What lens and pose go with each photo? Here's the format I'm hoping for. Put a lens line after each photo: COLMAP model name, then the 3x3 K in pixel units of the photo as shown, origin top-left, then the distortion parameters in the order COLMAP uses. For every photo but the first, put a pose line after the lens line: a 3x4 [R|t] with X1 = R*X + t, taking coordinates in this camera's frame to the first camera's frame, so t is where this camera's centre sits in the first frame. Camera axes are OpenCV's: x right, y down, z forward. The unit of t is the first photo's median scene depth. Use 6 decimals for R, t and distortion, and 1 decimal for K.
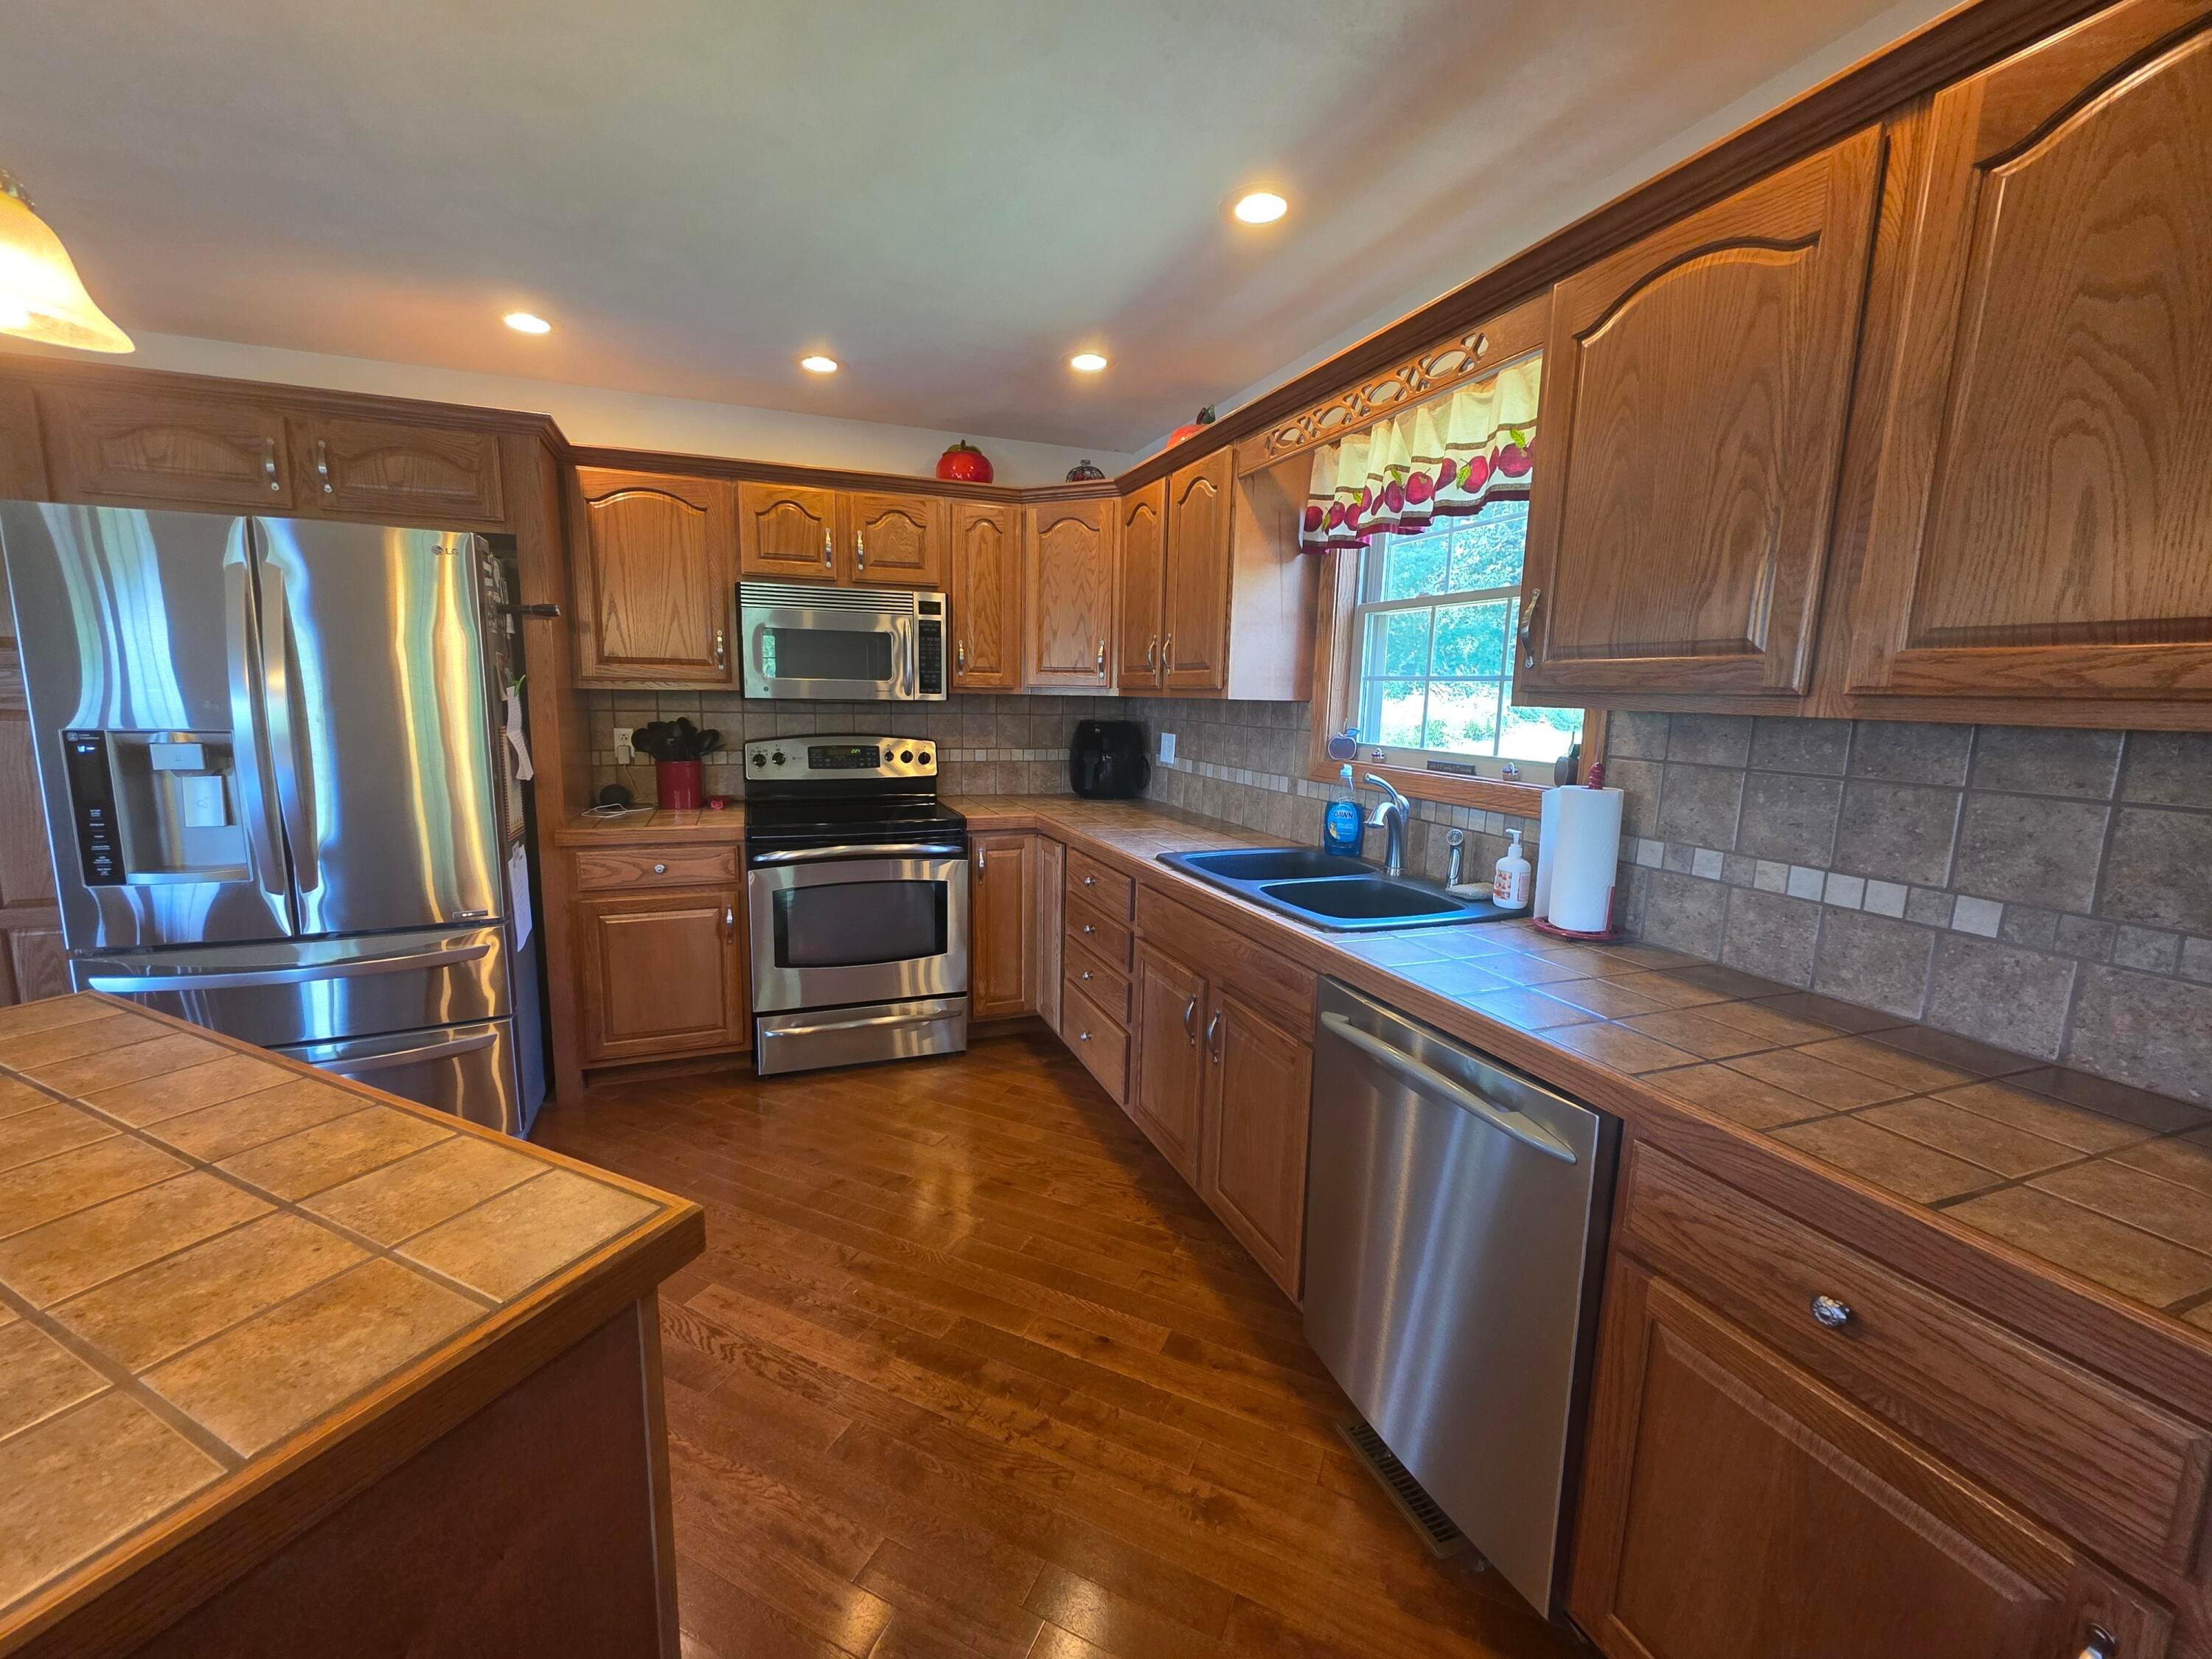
lens RADIAL K [[880.9, 0, 1087.0], [0, 880.9, 824.2], [0, 0, 1]] dist [0.002590, 0.000382]
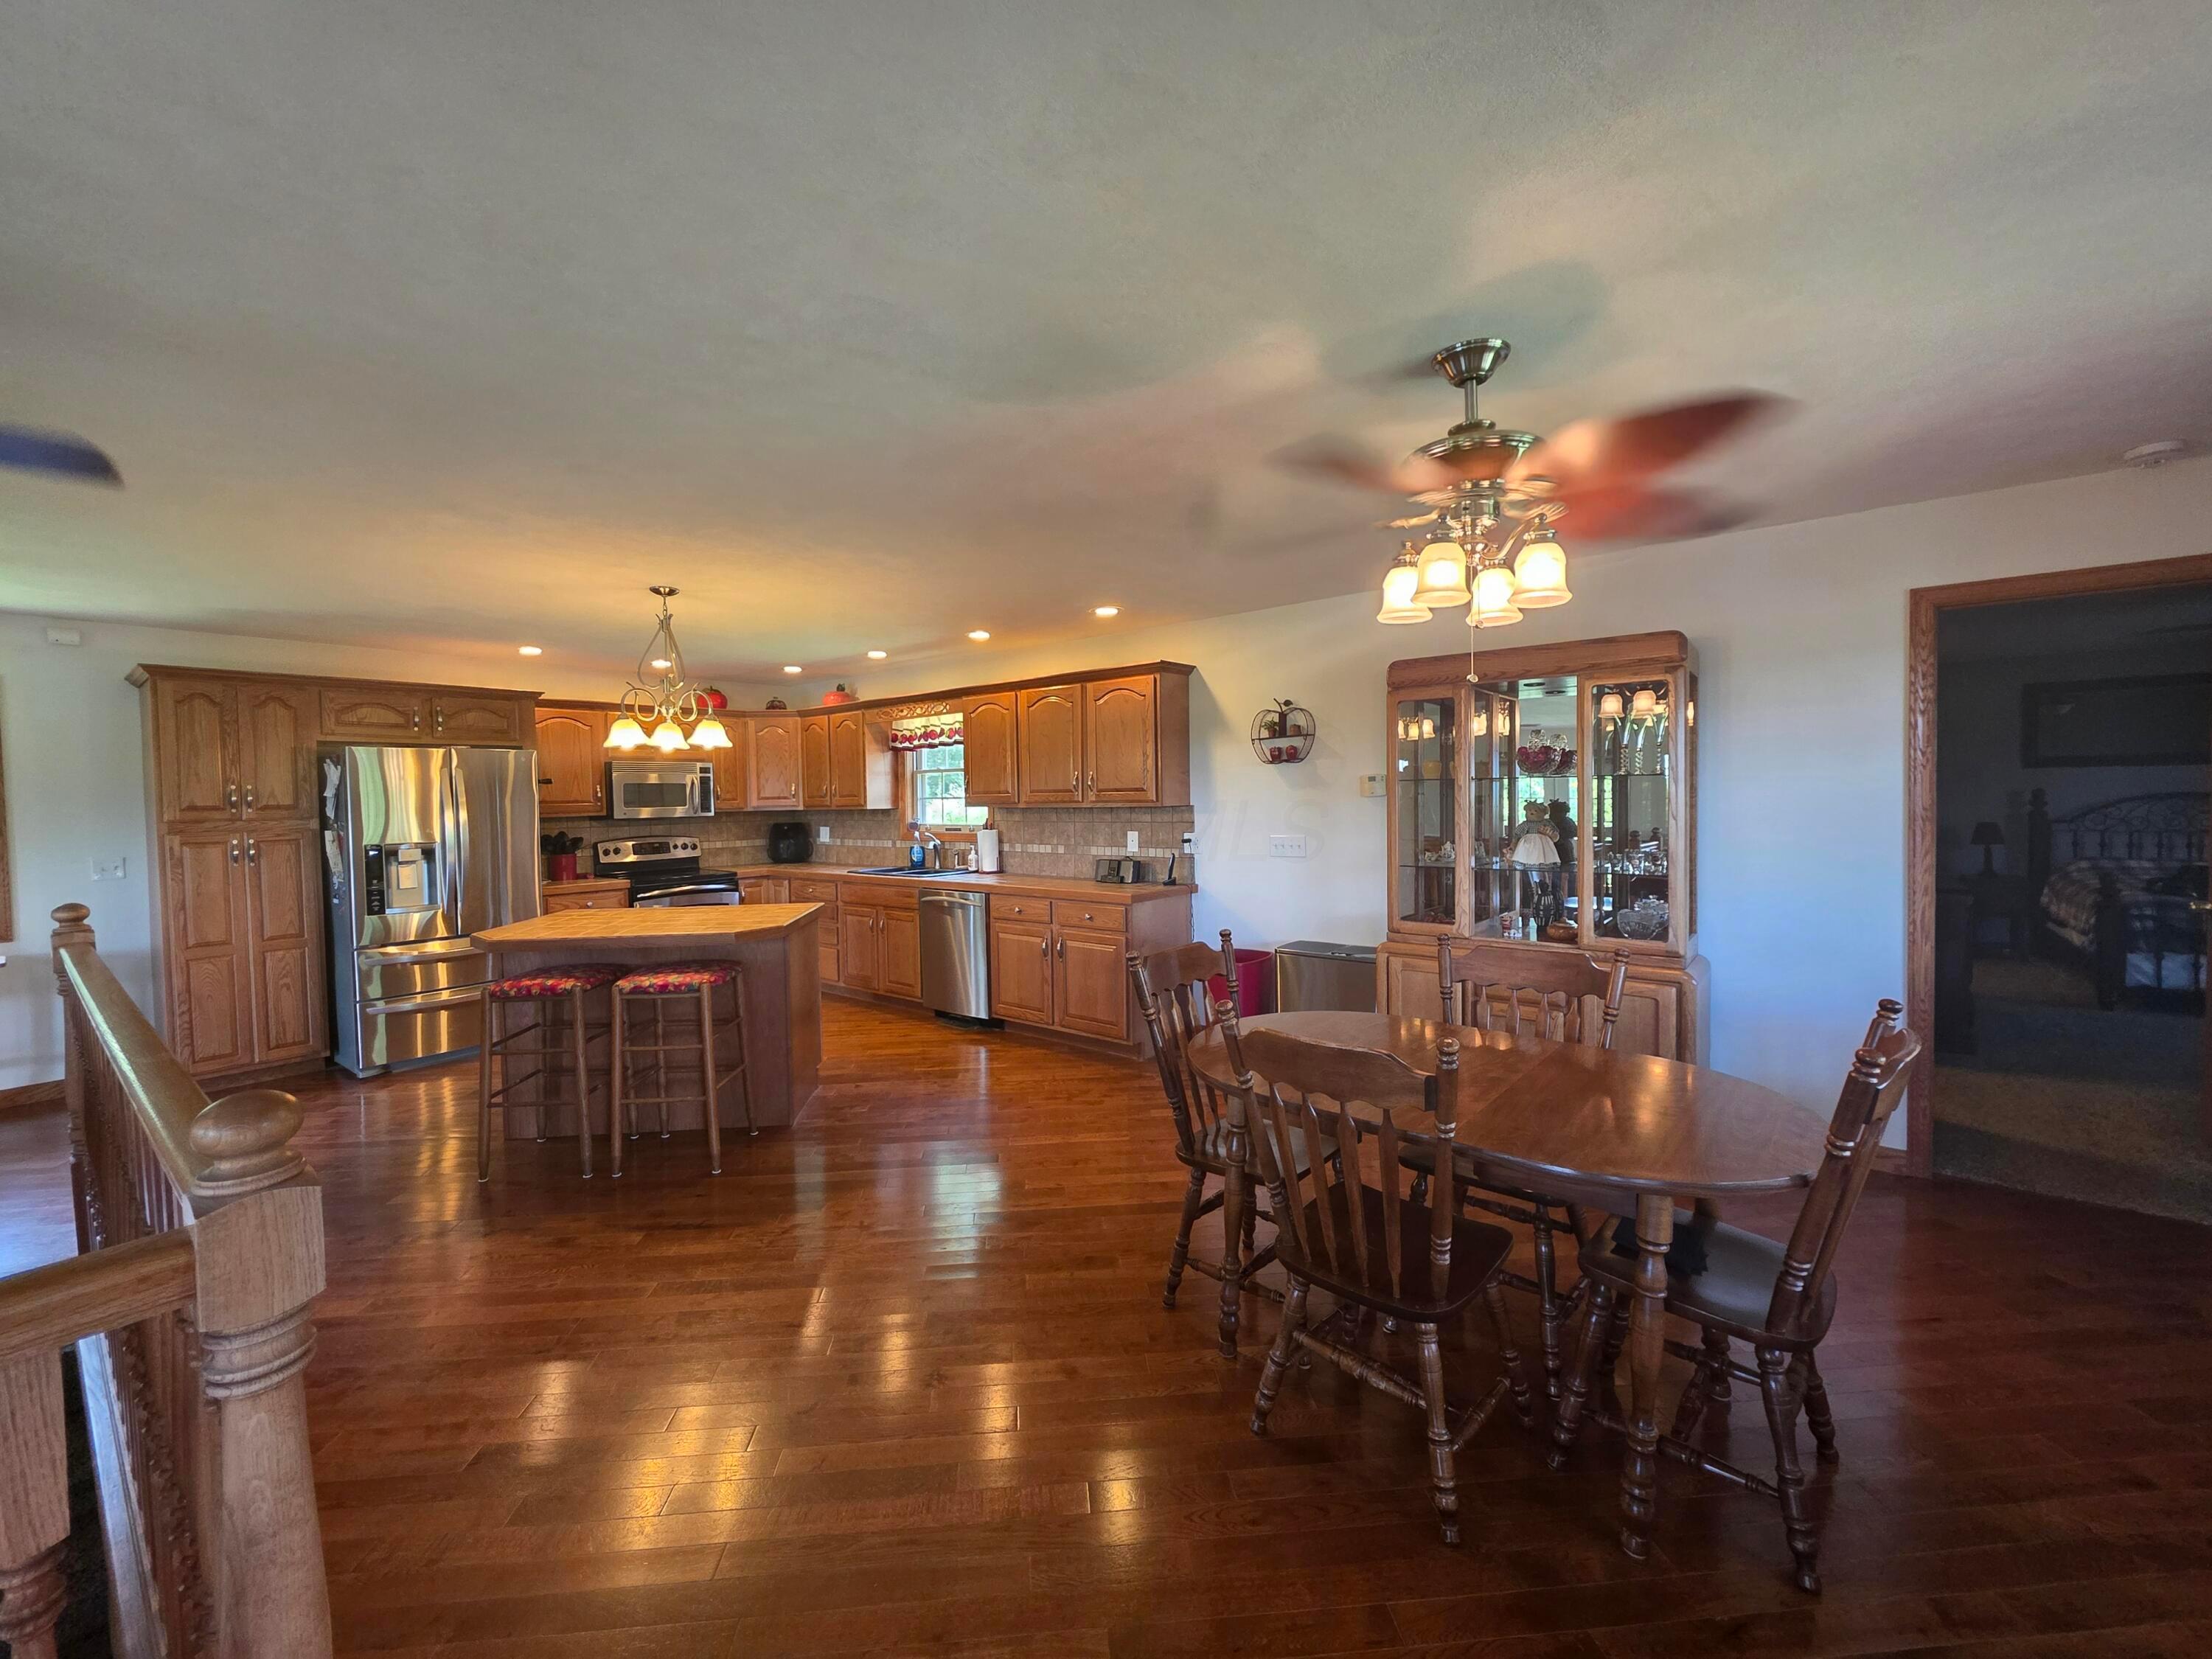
lens RADIAL K [[880.9, 0, 1087.0], [0, 880.9, 824.2], [0, 0, 1]] dist [0.002590, 0.000382]
pose [[0.868577, -0.050814, 0.492943, -0.530534], [0.109051, 0.989944, -0.090103, 0.192604], [-0.483407, 0.132018, 0.865384, -1.448414]]
